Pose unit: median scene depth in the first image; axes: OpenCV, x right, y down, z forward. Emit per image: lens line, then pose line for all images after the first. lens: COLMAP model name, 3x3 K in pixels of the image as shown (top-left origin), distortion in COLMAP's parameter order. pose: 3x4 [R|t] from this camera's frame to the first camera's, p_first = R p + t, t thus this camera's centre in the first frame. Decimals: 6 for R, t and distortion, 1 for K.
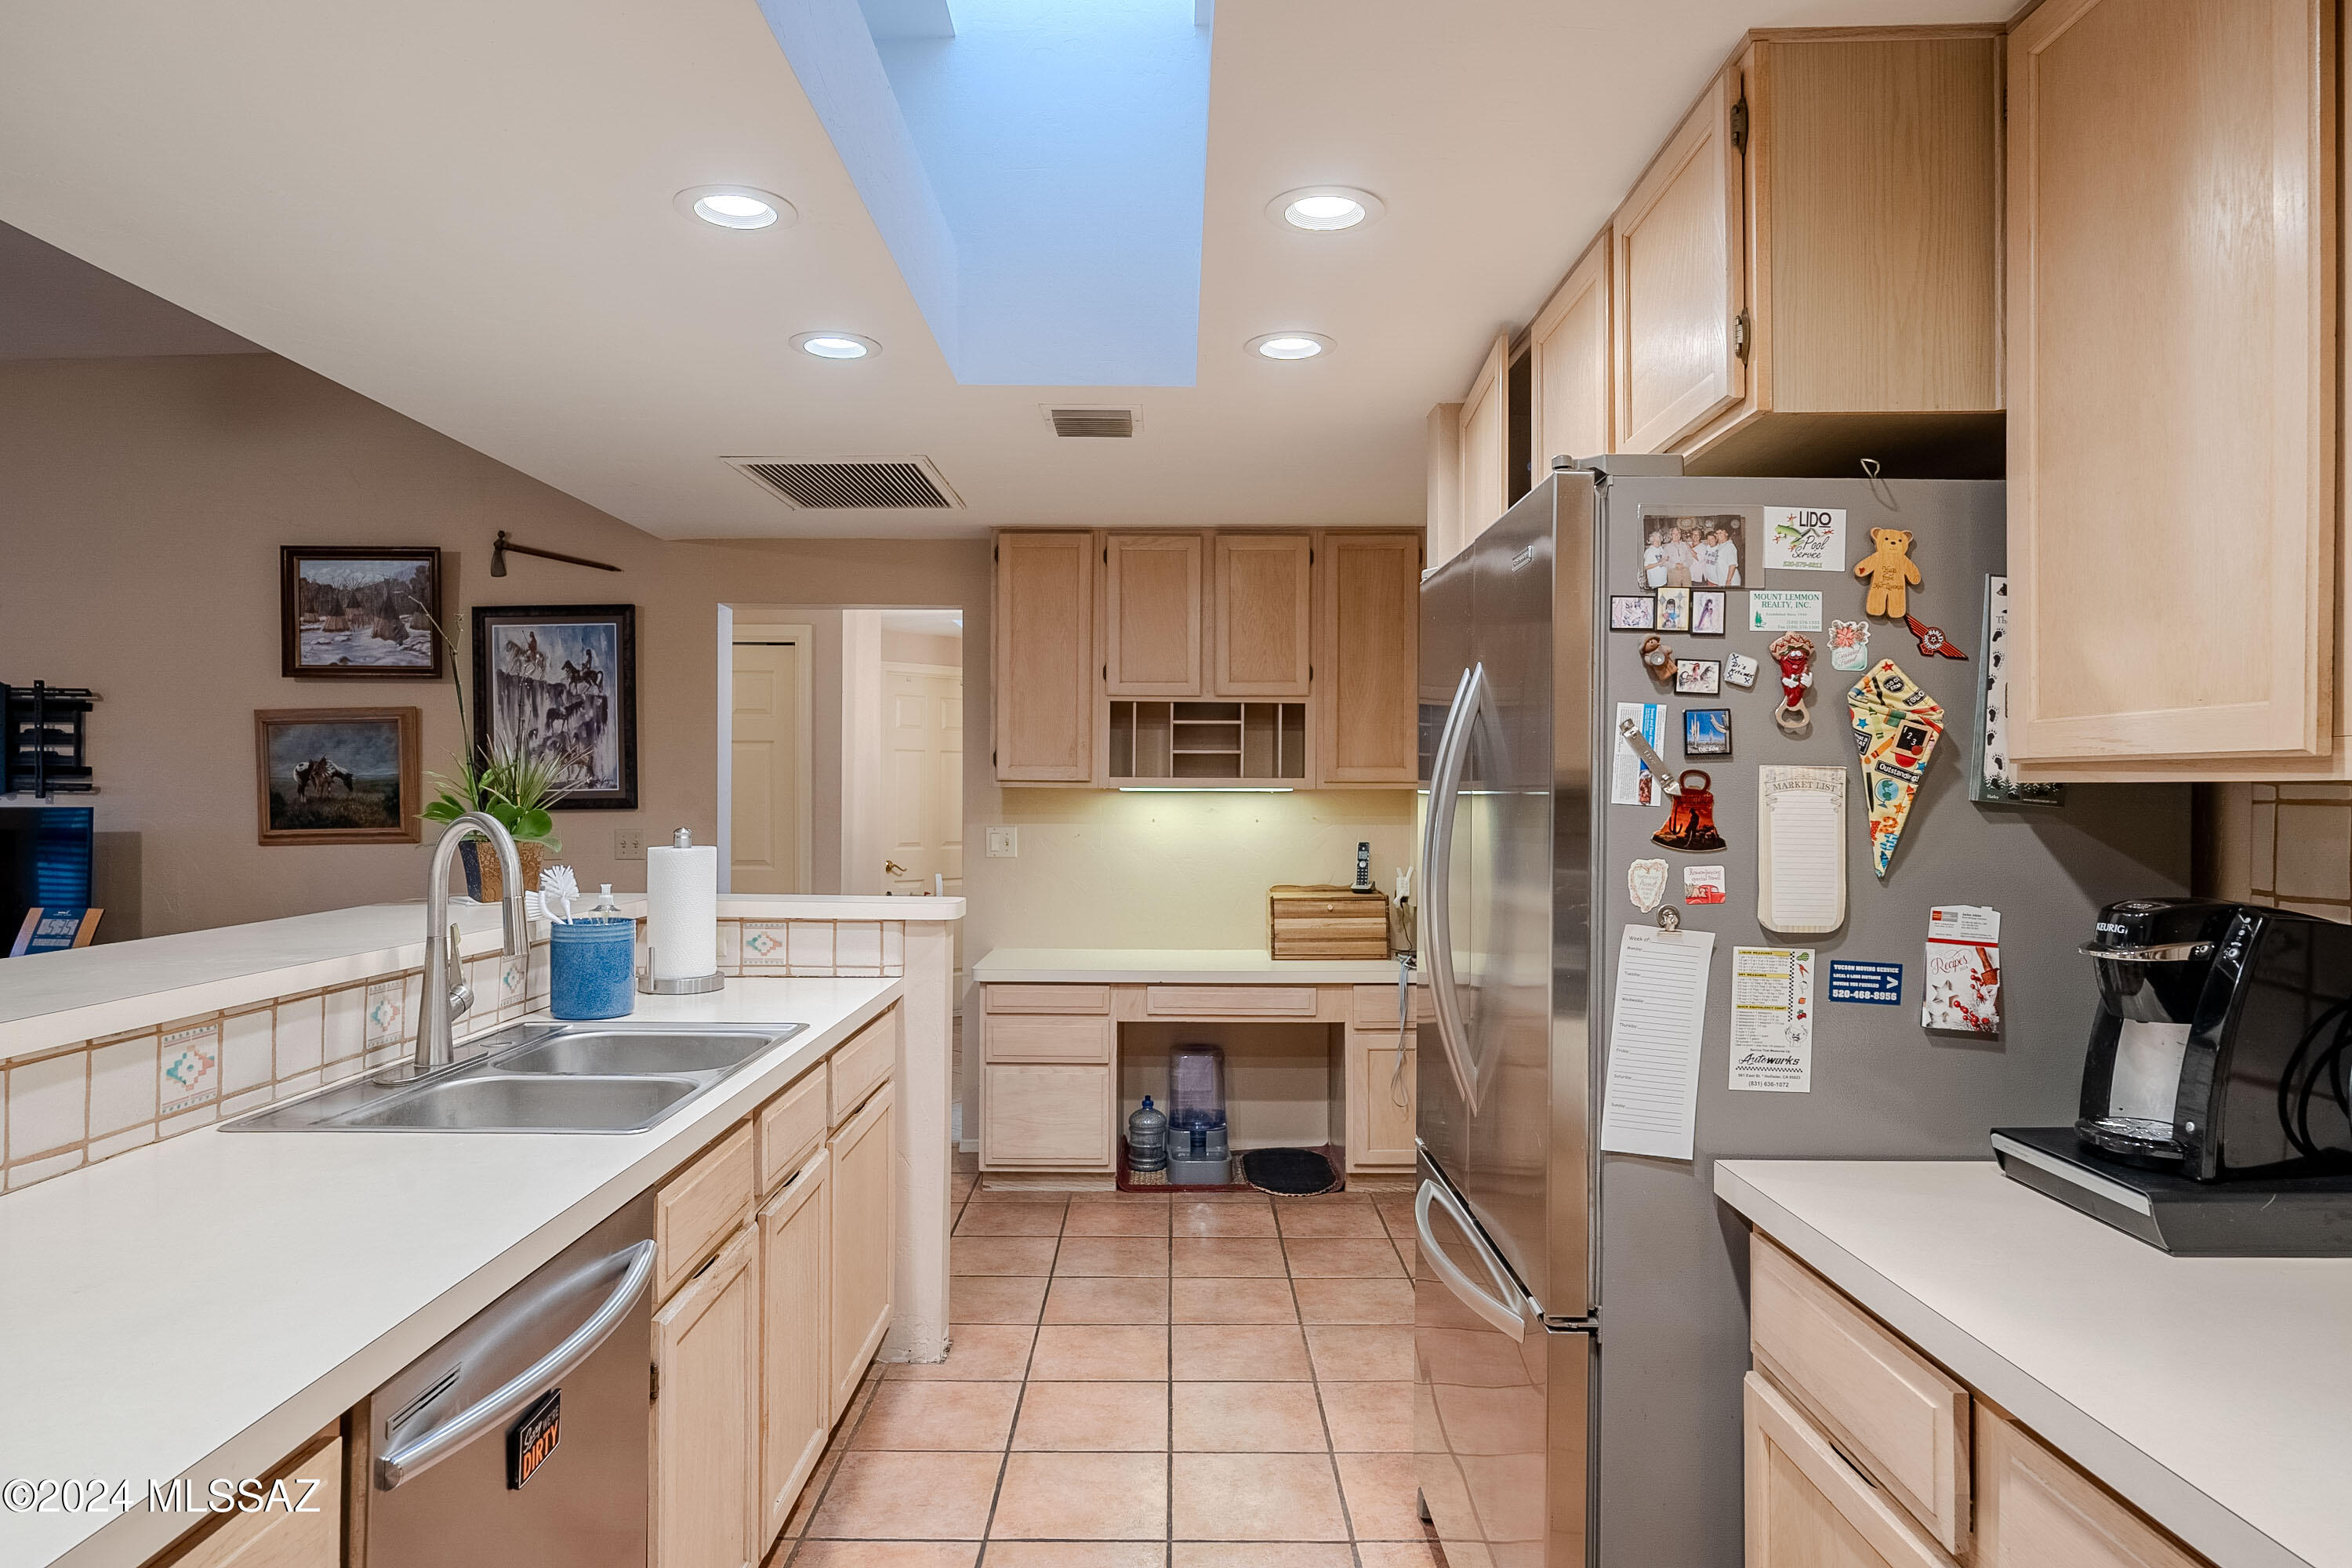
lens RADIAL K [[1391.9, 0, 1168.3], [0, 1391.9, 782.6], [0, 0, 1]] dist [-0.003346, 0.000615]
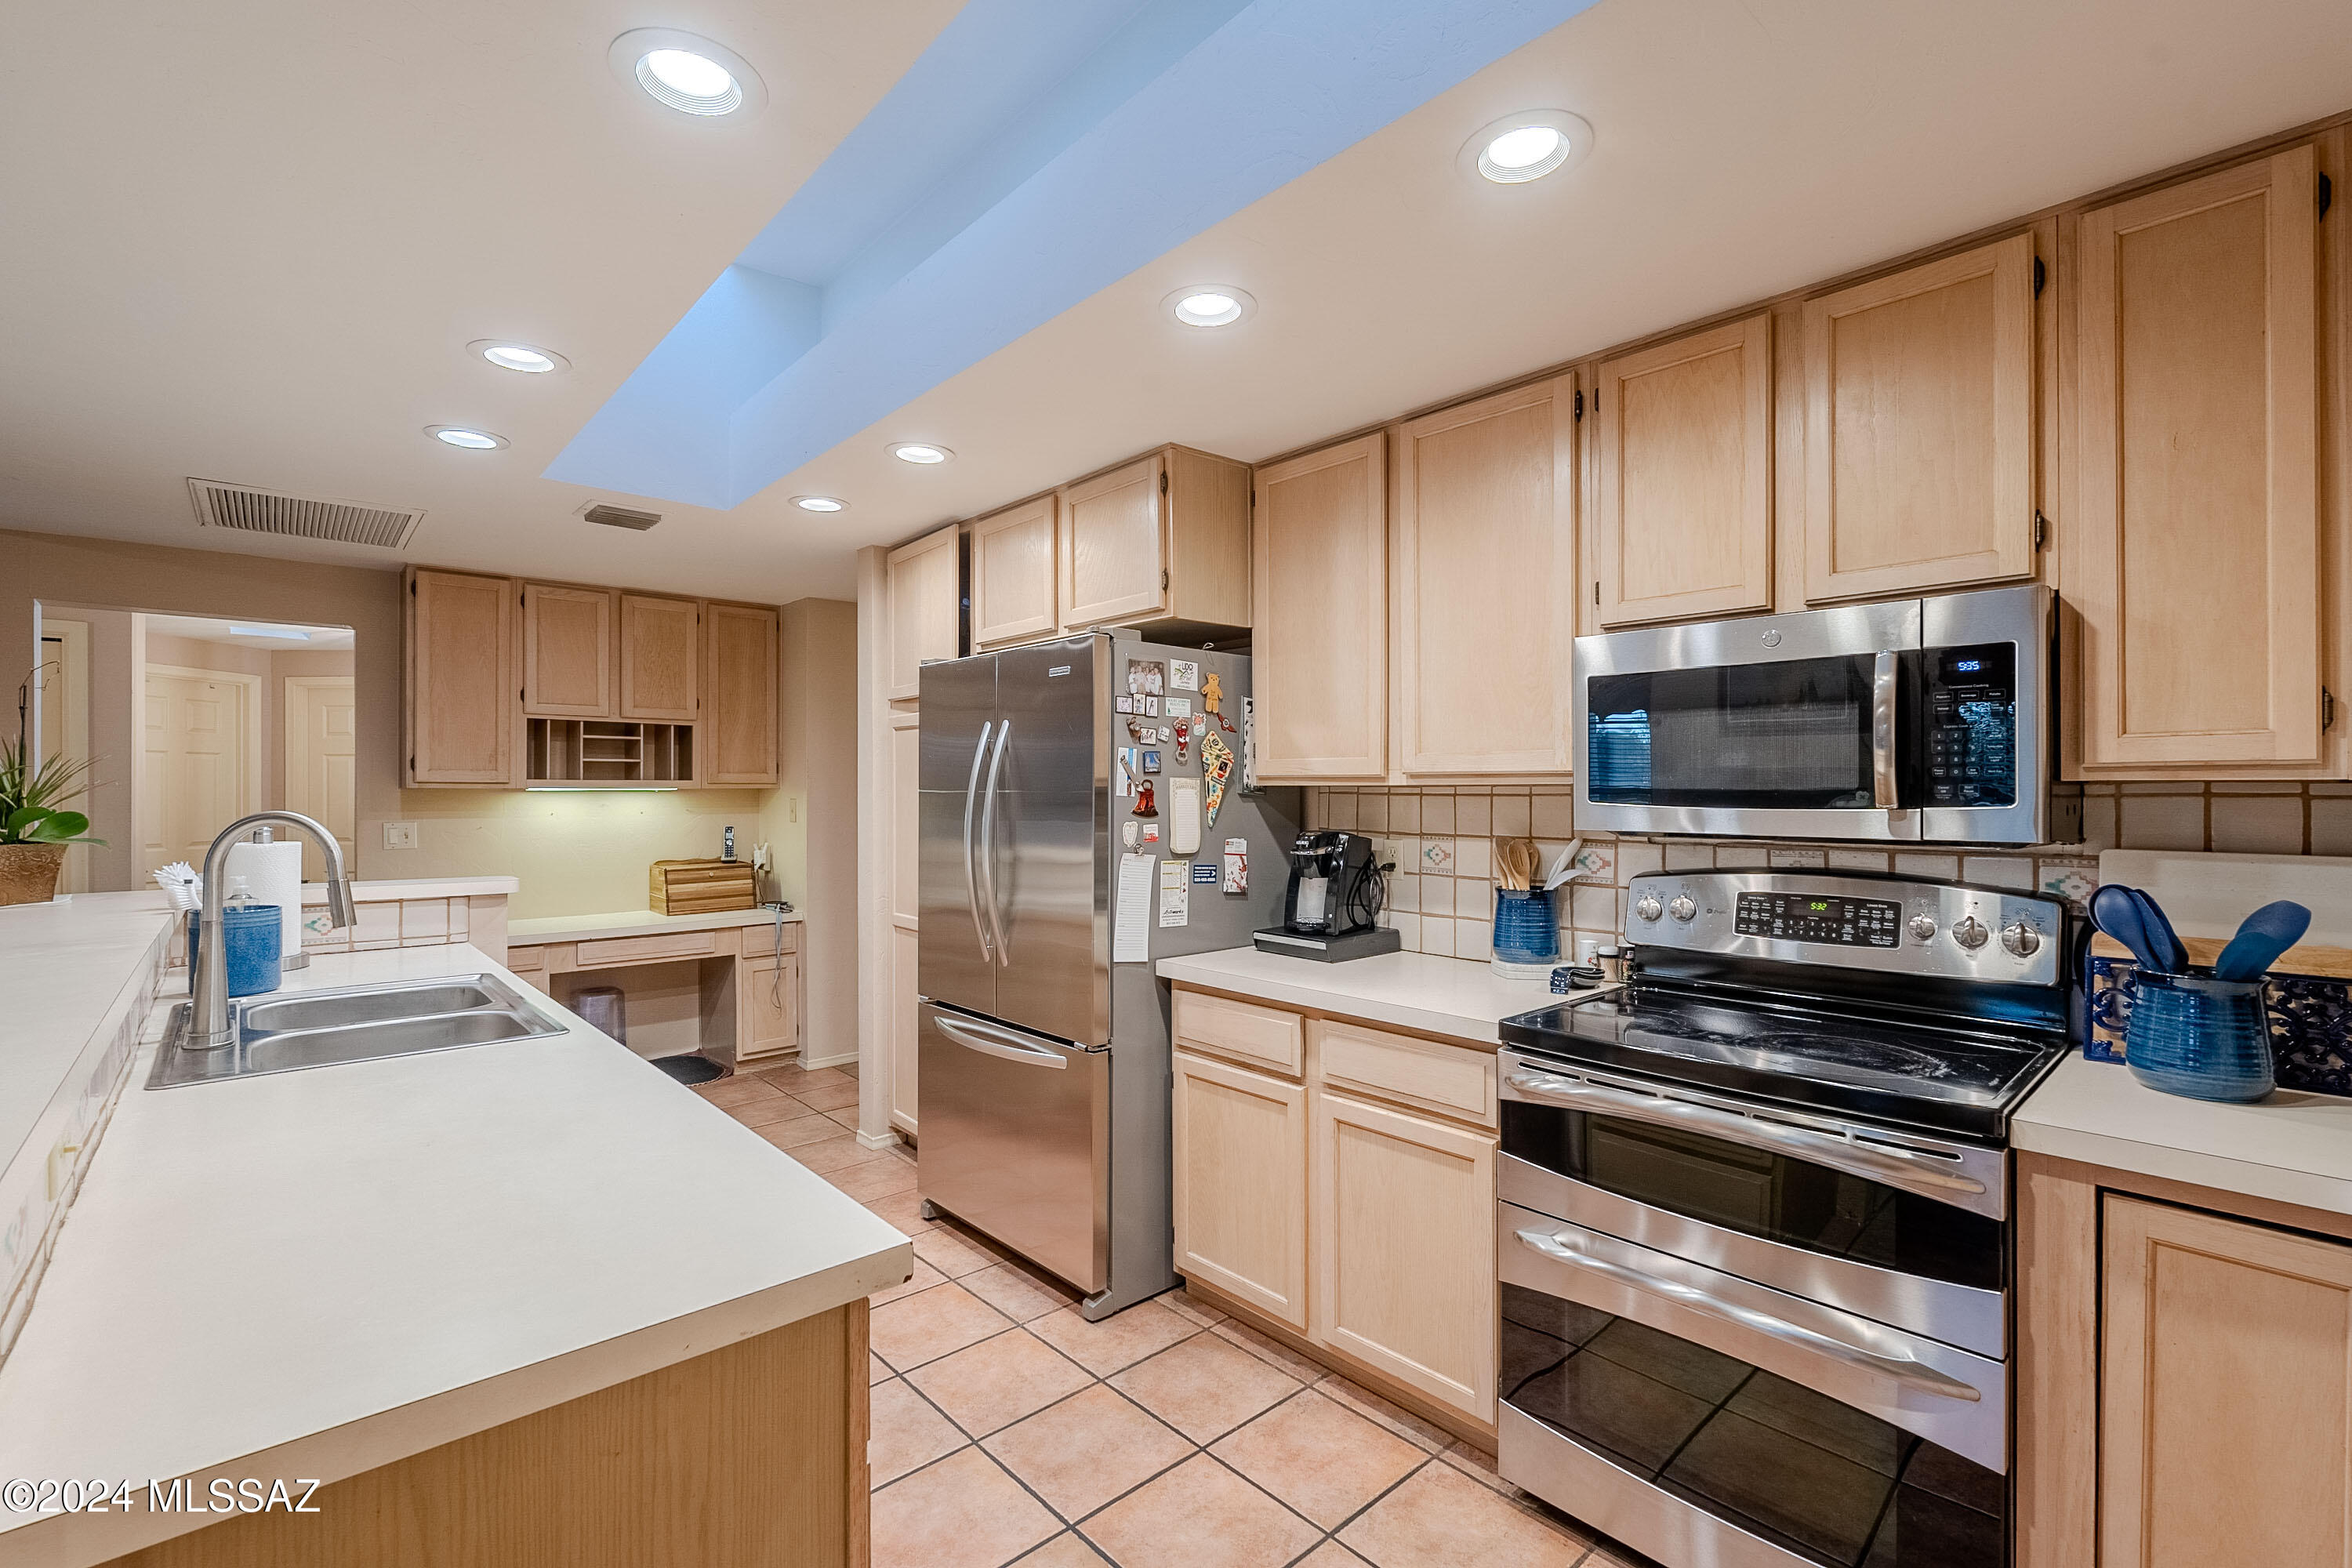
lens RADIAL K [[1032.8, 0, 1196.0], [0, 1032.8, 779.7], [0, 0, 1]] dist [0.000299, 0.000605]
pose [[0.730976, 0.003093, 0.682396, -0.366904], [-0.001098, 0.999994, -0.003355, -0.002103], [-0.682402, 0.001703, 0.730975, -0.120486]]
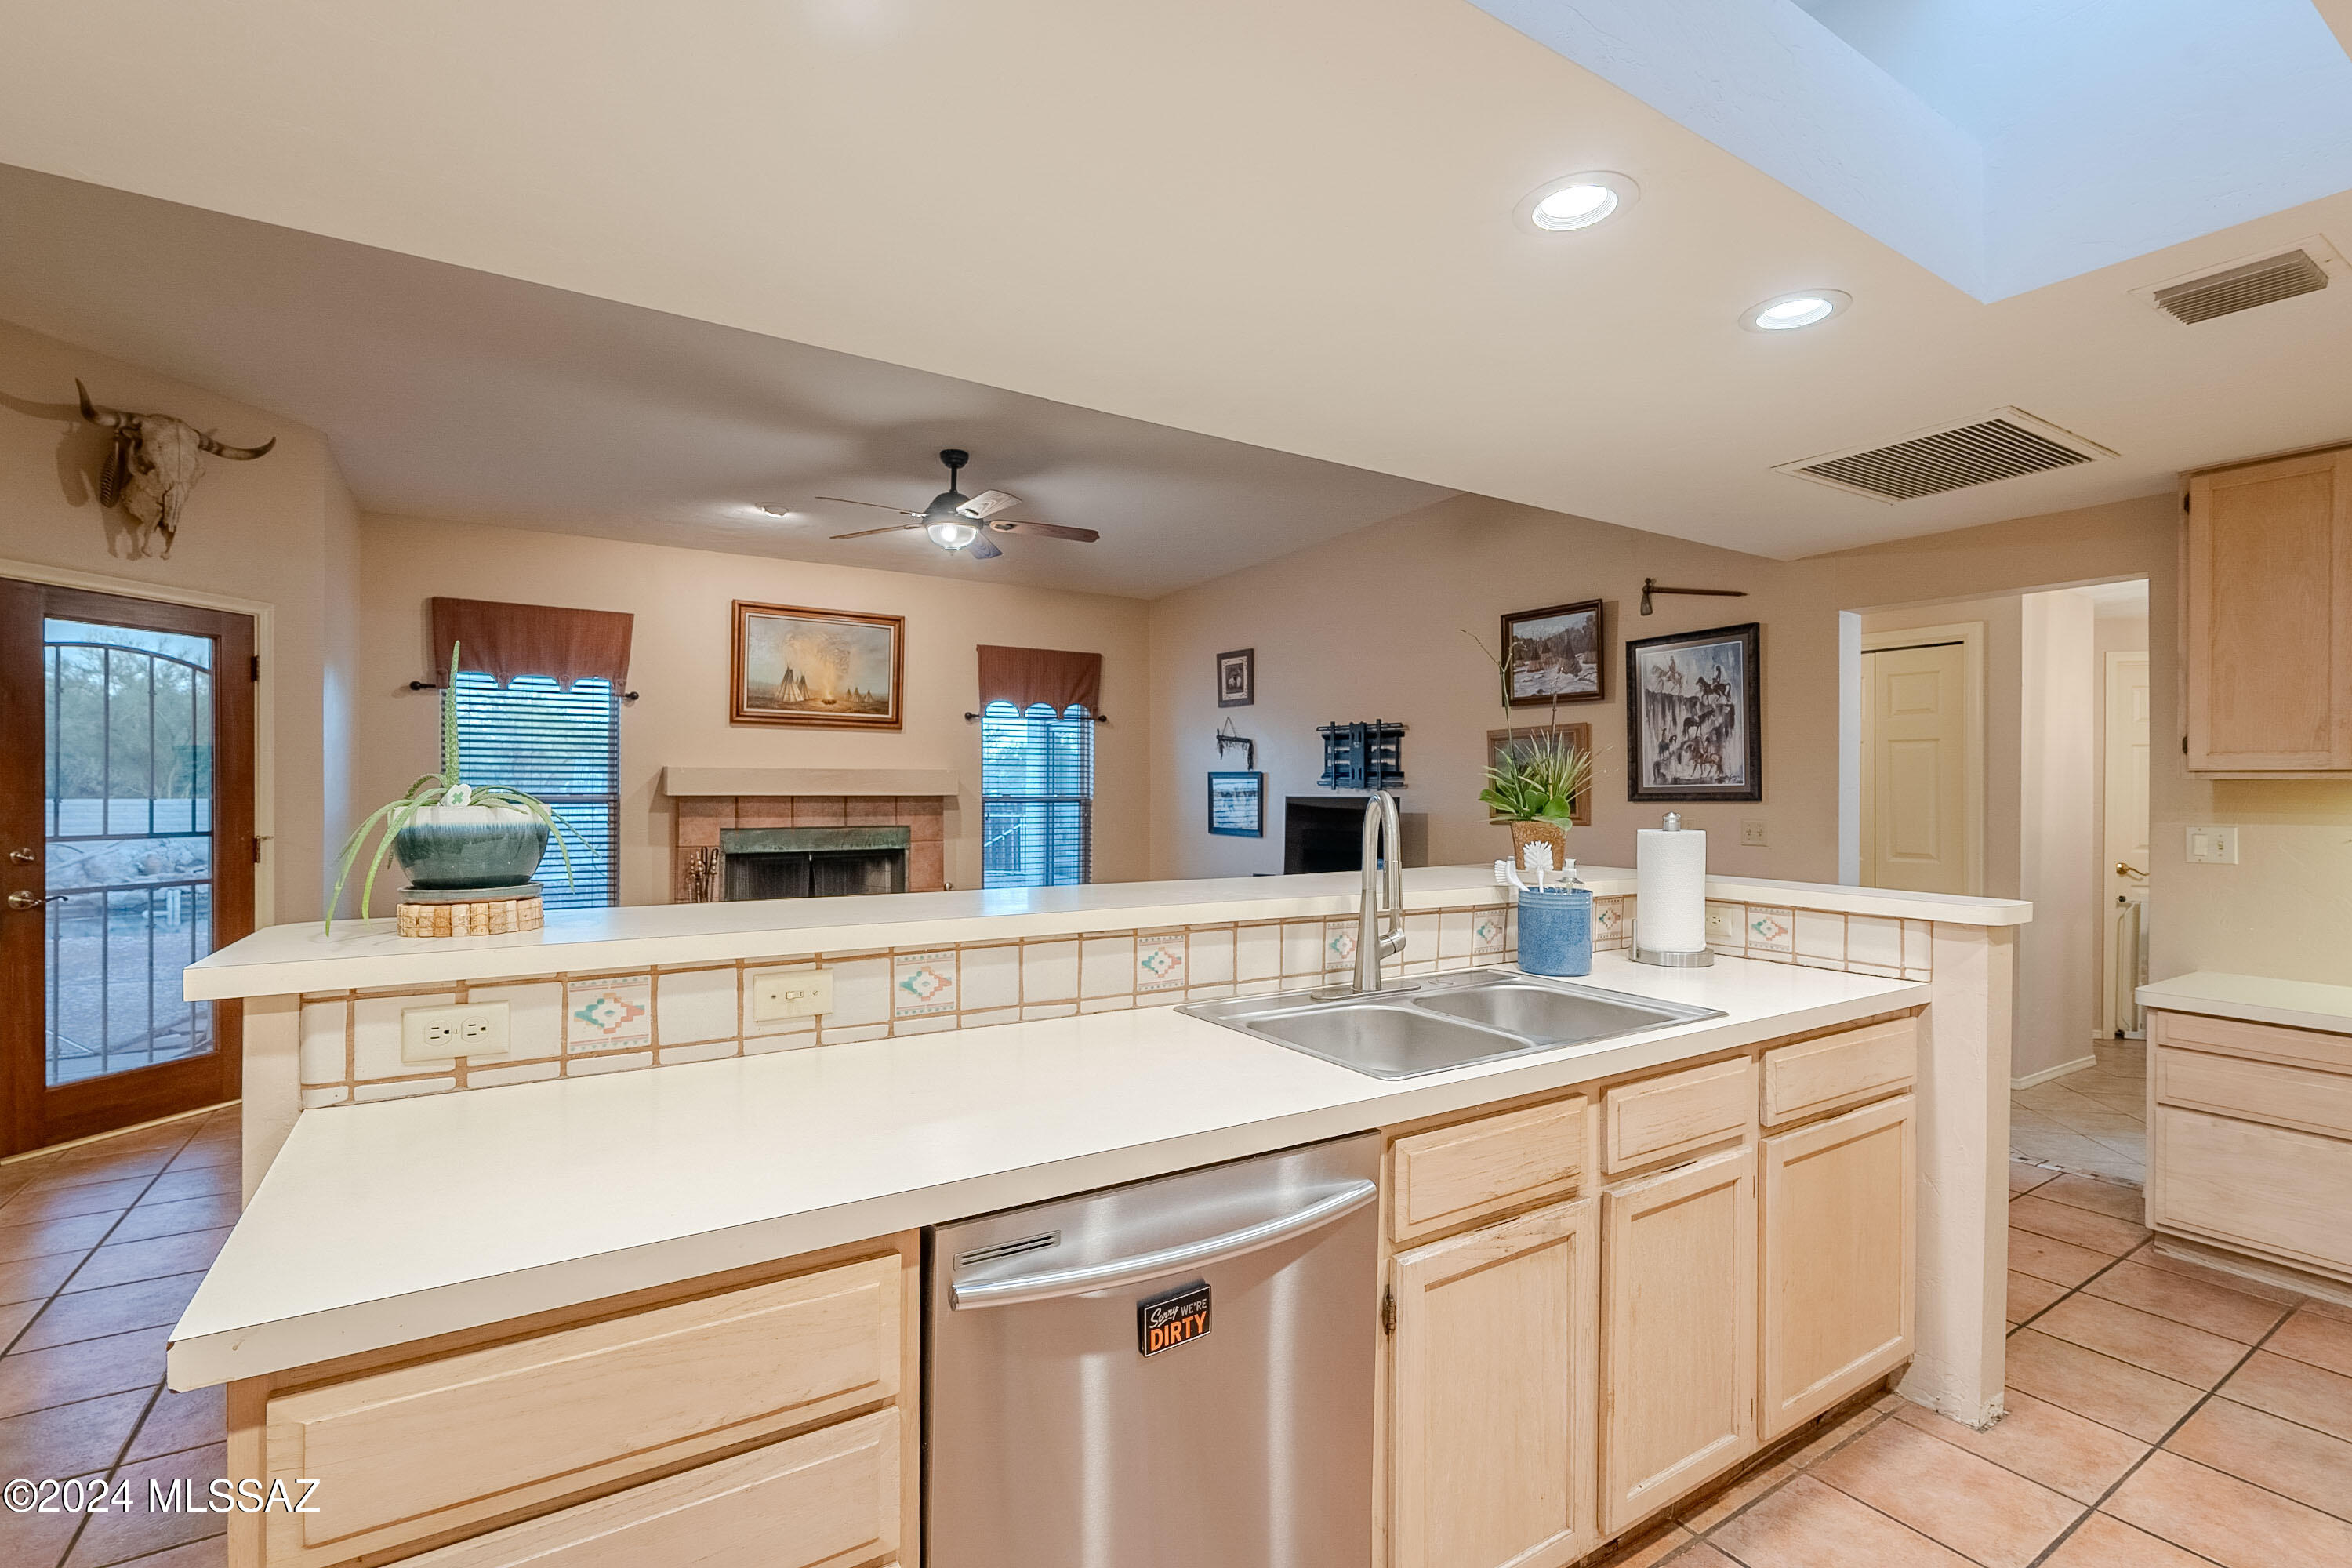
lens RADIAL K [[1032.8, 0, 1169.6], [0, 1032.8, 788.8], [0, 0, 1]] dist [0.000299, 0.000605]
pose [[0.539151, -0.001735, -0.842208, 0.116815], [0.002241, 0.999997, -0.000625, 0.013101], [0.842206, -0.001551, 0.539153, 0.232145]]
